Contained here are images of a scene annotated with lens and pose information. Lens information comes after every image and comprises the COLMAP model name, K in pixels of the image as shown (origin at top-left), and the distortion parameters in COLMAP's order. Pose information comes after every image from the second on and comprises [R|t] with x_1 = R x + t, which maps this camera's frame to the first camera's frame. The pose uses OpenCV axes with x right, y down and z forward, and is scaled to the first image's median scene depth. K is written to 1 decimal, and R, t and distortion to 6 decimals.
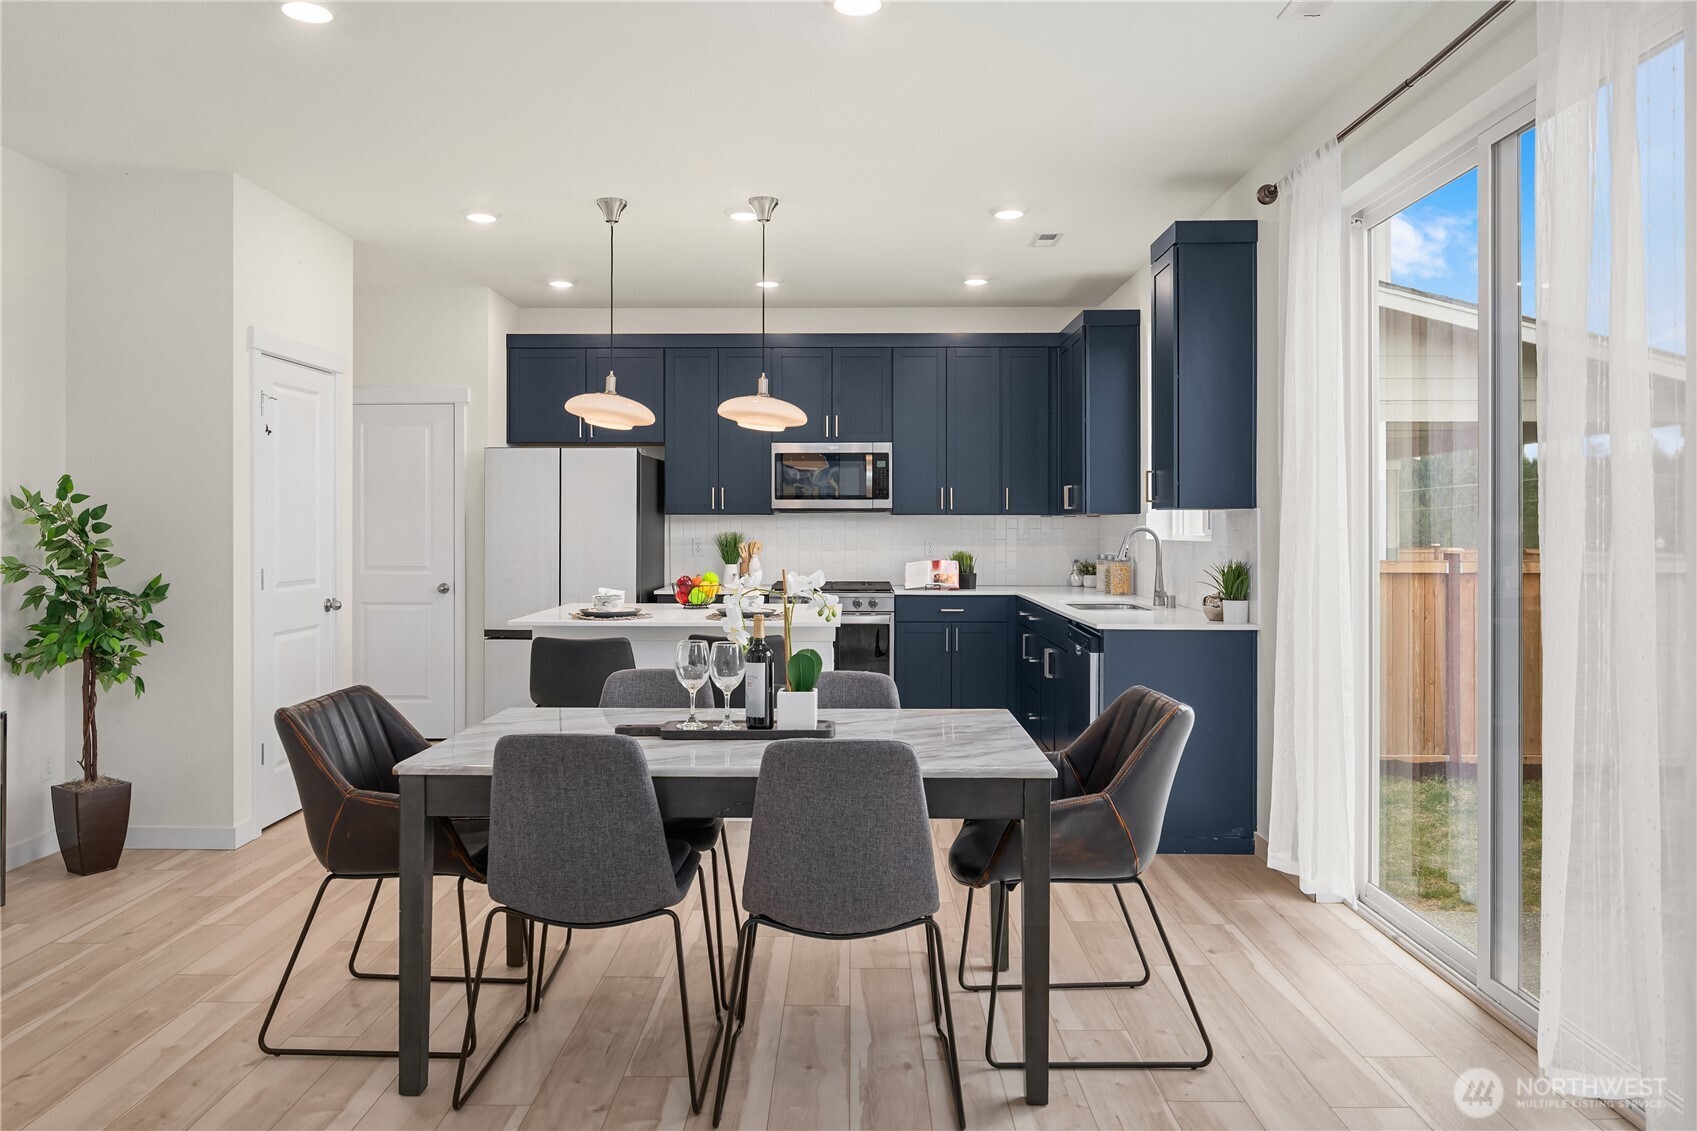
lens RADIAL K [[1179.2, 0, 847.0], [0, 1179.2, 549.8], [0, 0, 1]] dist [-0.010437, 0.001450]
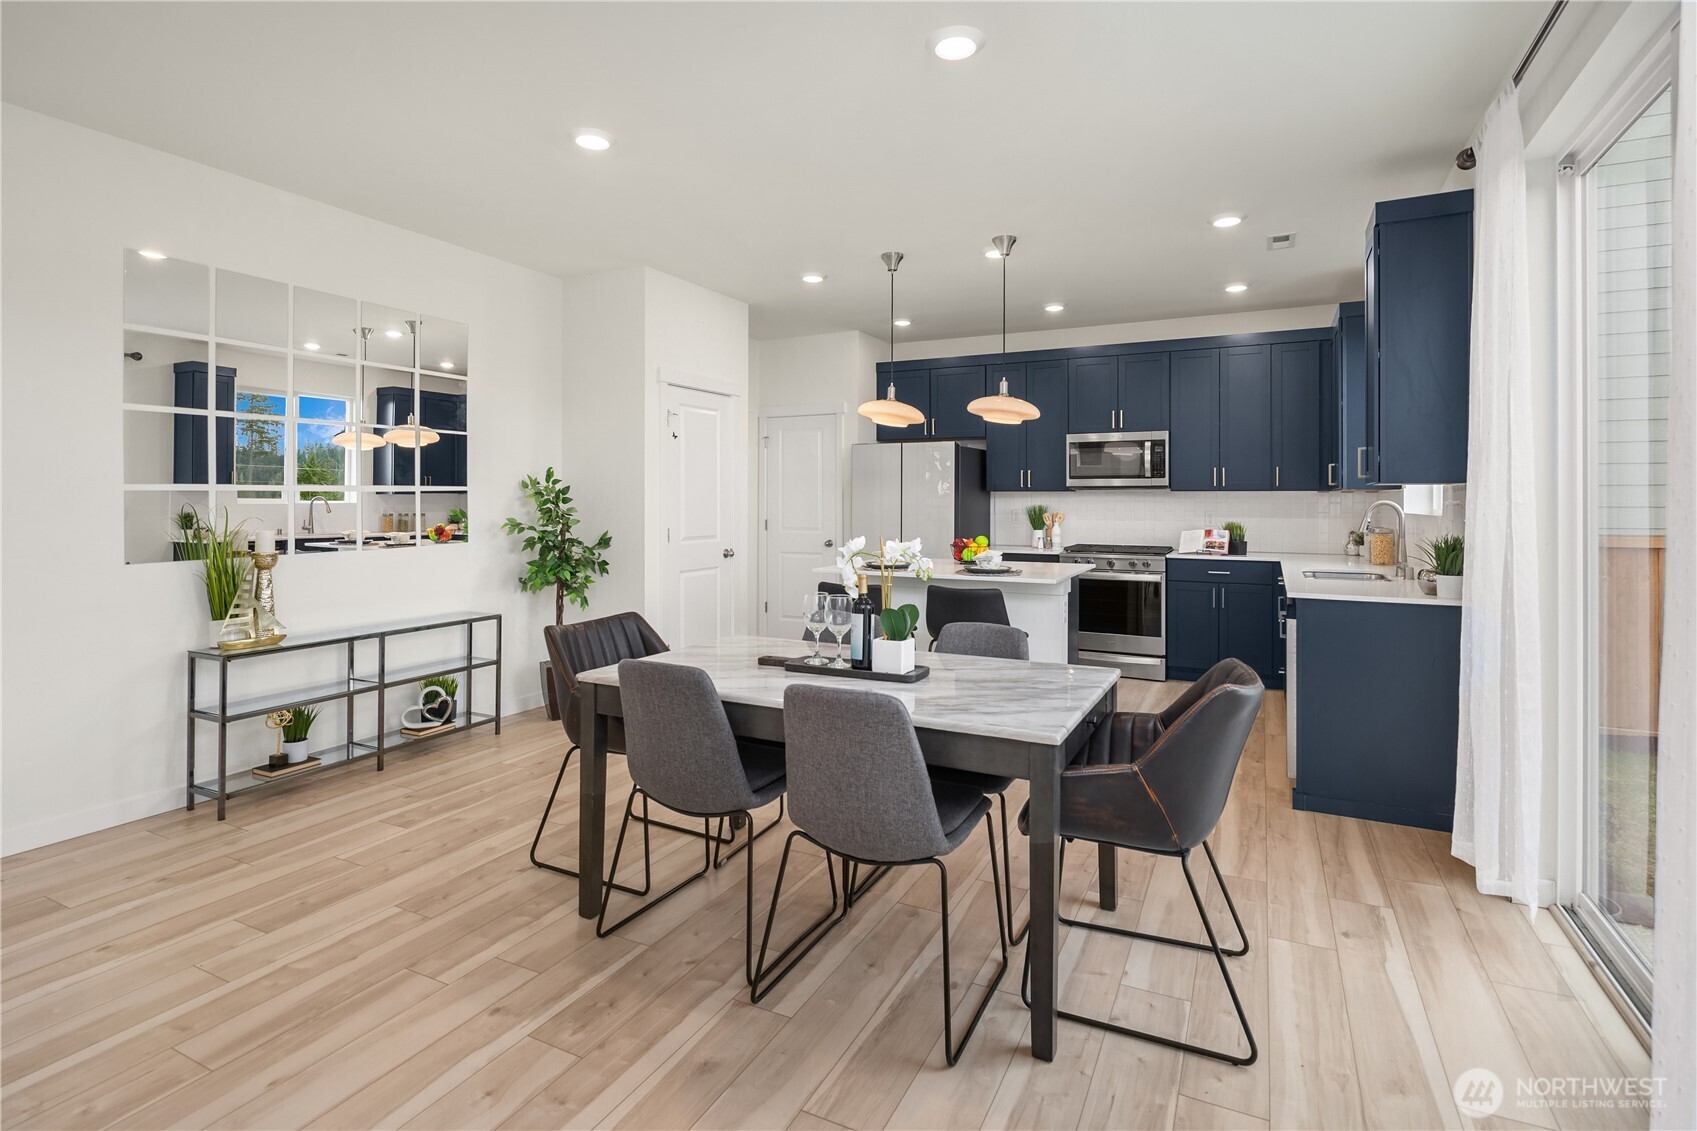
lens RADIAL K [[837.5, 0, 851.6], [0, 837.5, 511.3], [0, 0, 1]] dist [0.001310, -0.002863]
pose [[0.900333, 0.007371, -0.435140, 0.195904], [-0.010461, 0.999934, -0.004707, -0.003058], [0.435077, 0.008790, 0.900351, 0.154722]]
